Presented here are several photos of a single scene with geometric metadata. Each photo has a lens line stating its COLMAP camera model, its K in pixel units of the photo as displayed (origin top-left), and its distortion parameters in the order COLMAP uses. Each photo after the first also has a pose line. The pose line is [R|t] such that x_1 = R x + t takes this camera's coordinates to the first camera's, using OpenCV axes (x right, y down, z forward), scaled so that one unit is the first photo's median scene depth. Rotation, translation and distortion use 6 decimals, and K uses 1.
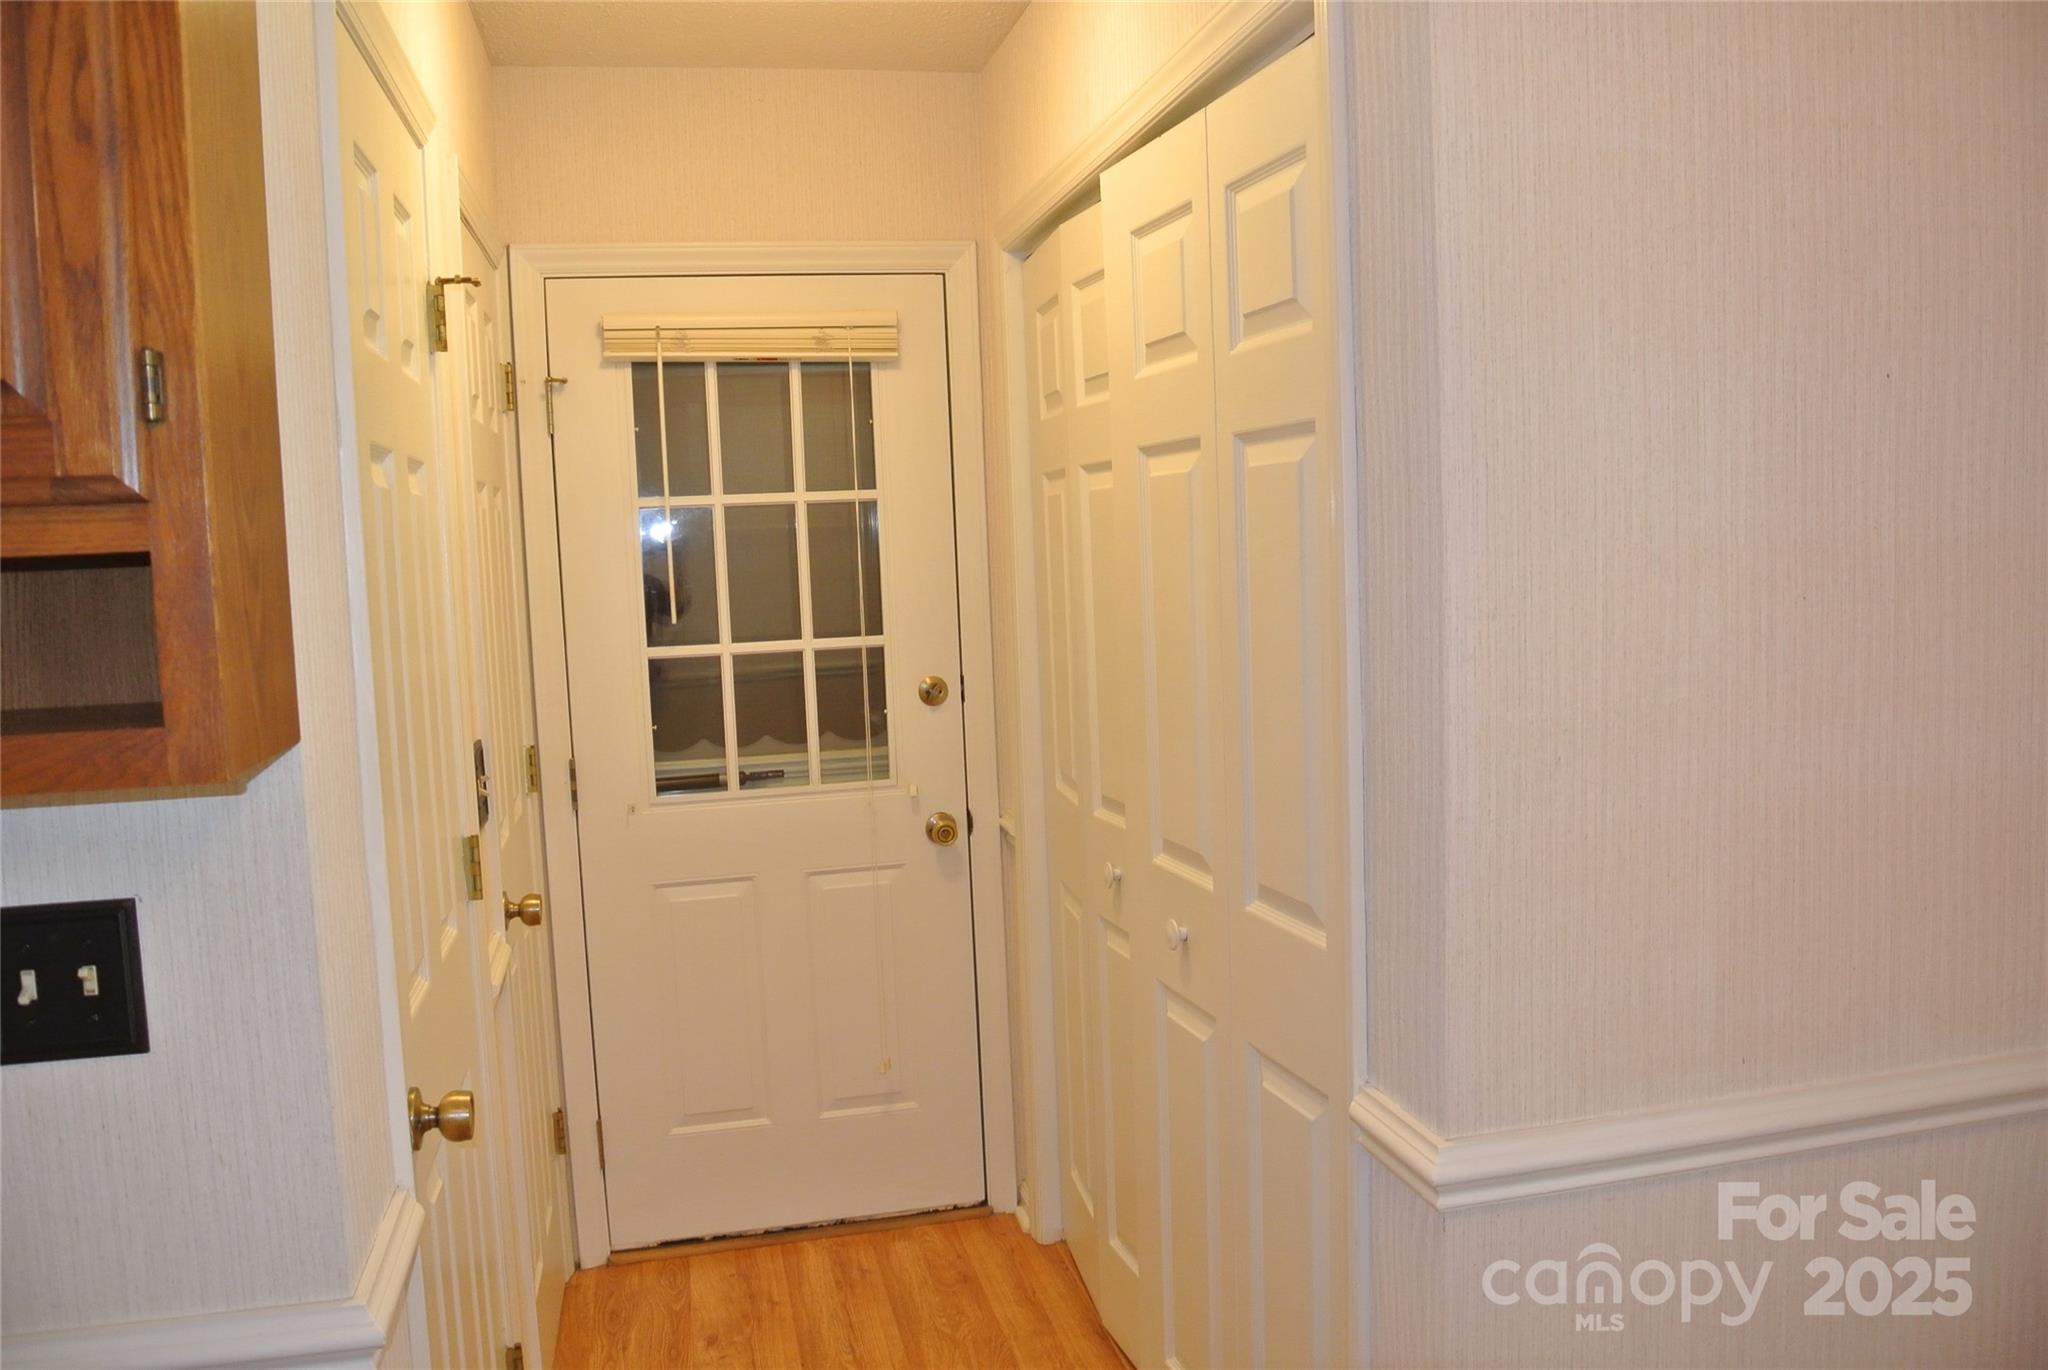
lens RADIAL K [[1571.5, 0, 1019.9], [0, 1571.5, 664.4], [0, 0, 1]] dist [-0.073155, -0.000373]
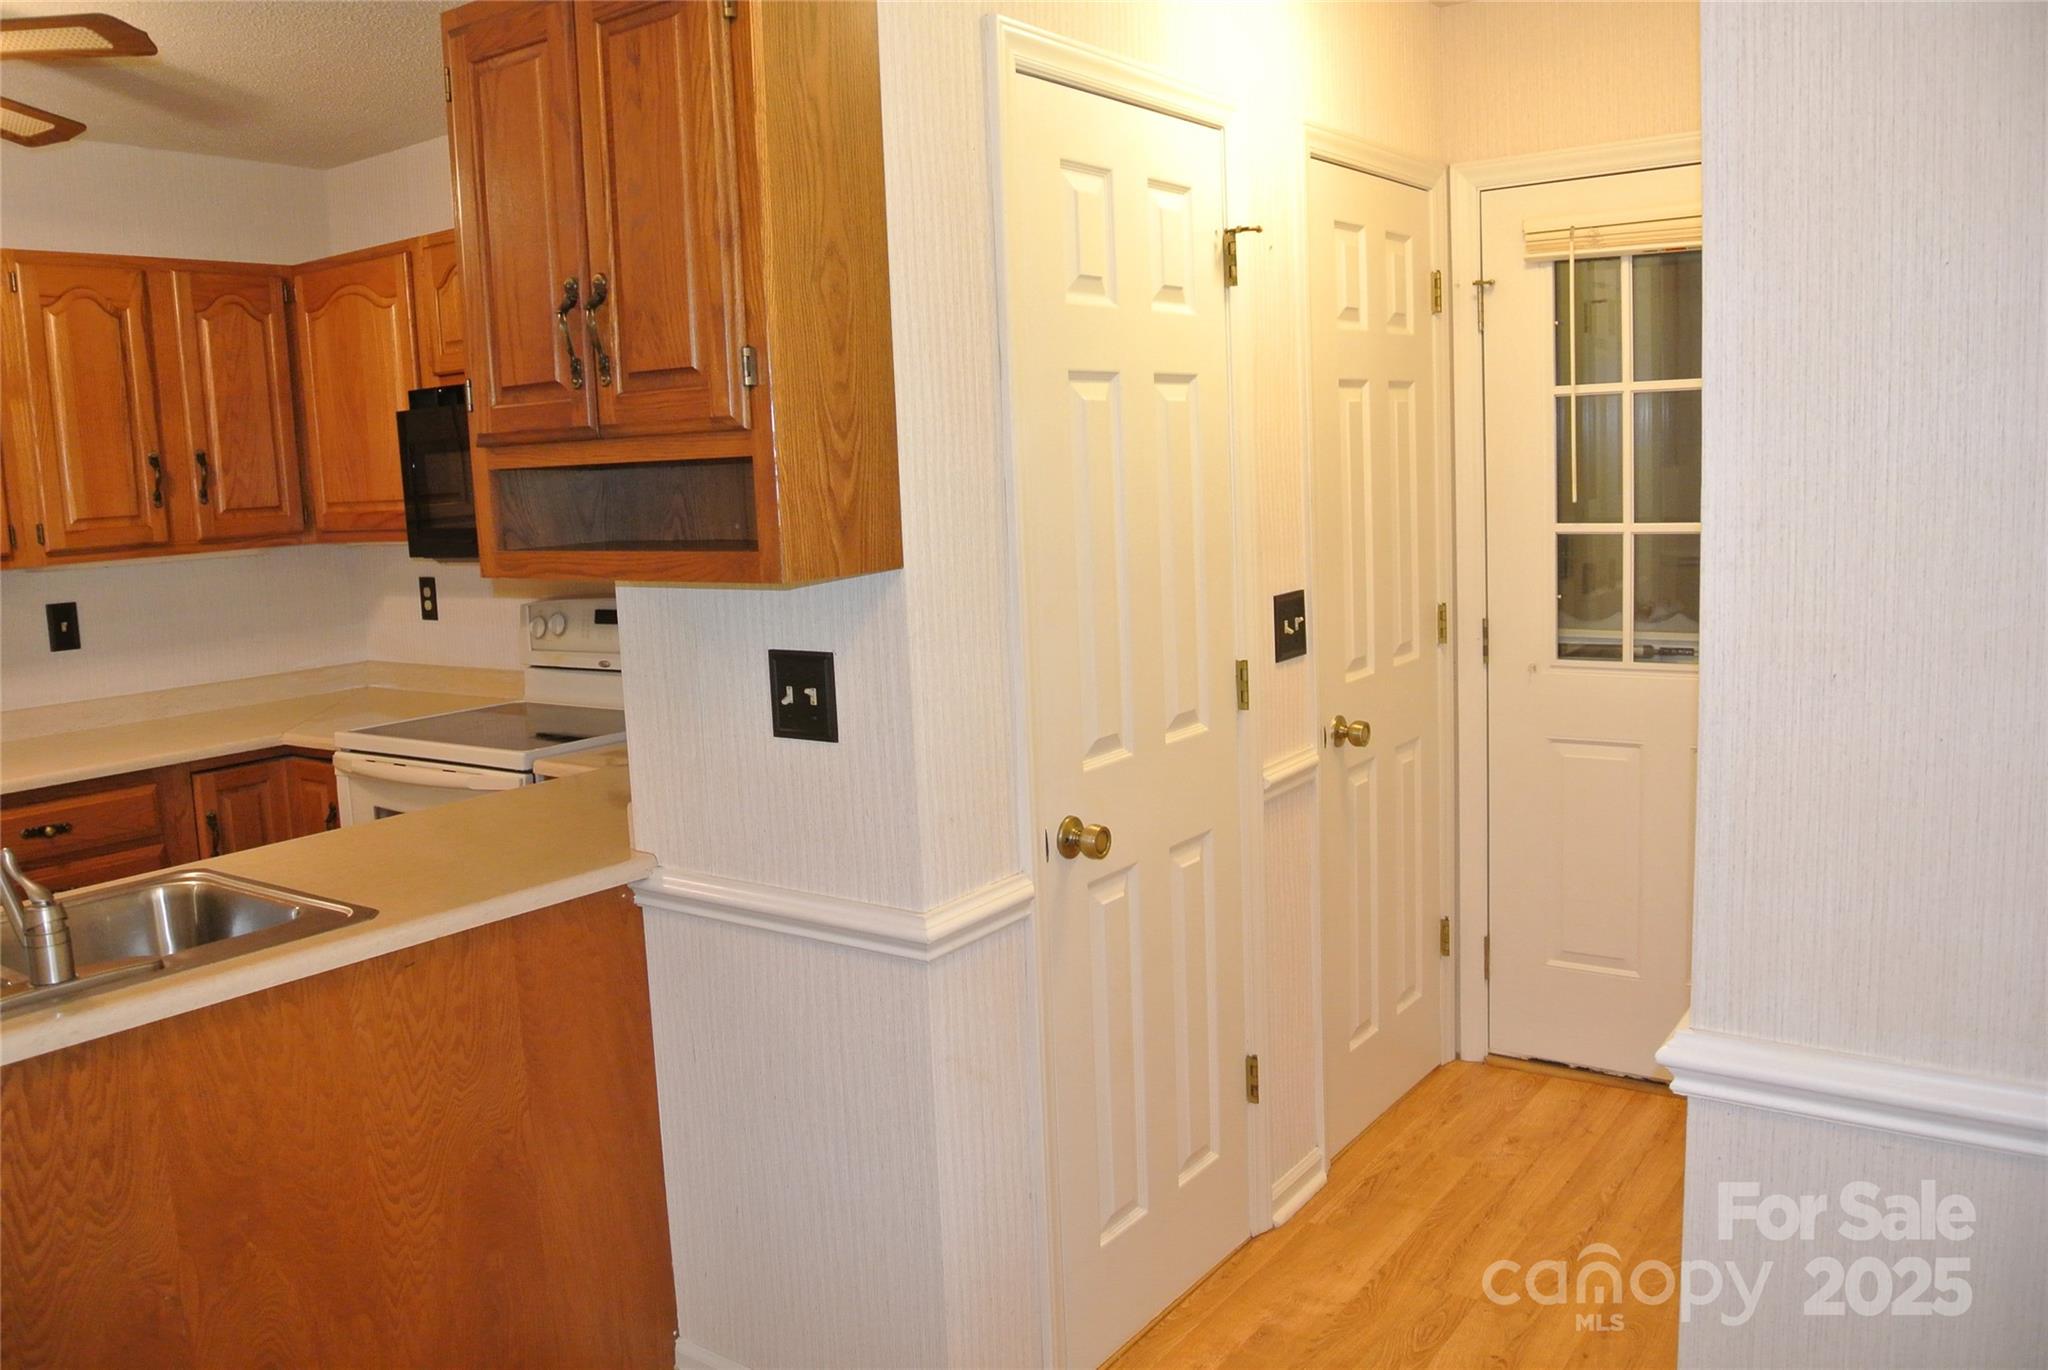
lens RADIAL K [[1571.5, 0, 1019.9], [0, 1571.5, 664.4], [0, 0, 1]] dist [-0.073155, -0.000373]
pose [[0.659785, 0.109043, -0.743501, 0.344495], [-0.043955, 0.993322, 0.106676, -0.012751], [0.750168, -0.037702, 0.660171, -0.006202]]
